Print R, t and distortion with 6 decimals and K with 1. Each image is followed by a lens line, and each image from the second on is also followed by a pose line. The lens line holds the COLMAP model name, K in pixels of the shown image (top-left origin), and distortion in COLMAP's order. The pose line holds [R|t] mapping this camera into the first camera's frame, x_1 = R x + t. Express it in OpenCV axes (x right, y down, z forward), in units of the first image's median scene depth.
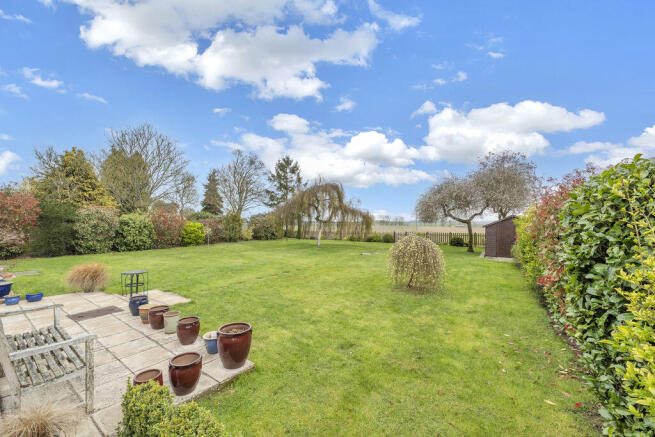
lens RADIAL K [[268.9, 0, 328.7], [0, 268.9, 214.9], [0, 0, 1]] dist [-0.014049, -0.001857]
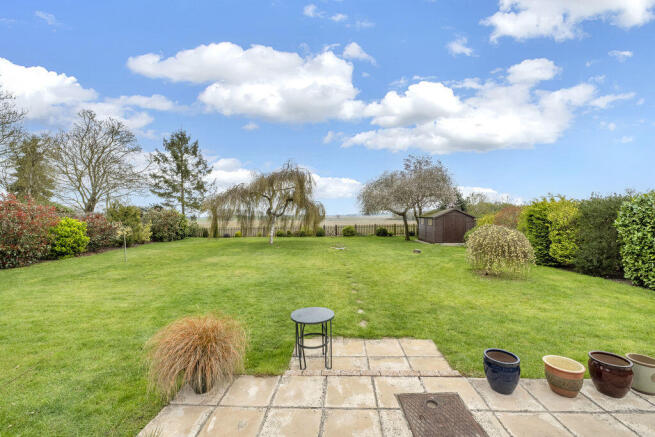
lens RADIAL K [[268.9, 0, 330.3], [0, 268.9, 214.9], [0, 0, 1]] dist [-0.014049, -0.001857]
pose [[0.841581, -0.007643, 0.540077, -0.266675], [-0.003525, 0.999801, 0.019642, 0.005109], [-0.540120, -0.018434, 0.841386, 0.150530]]
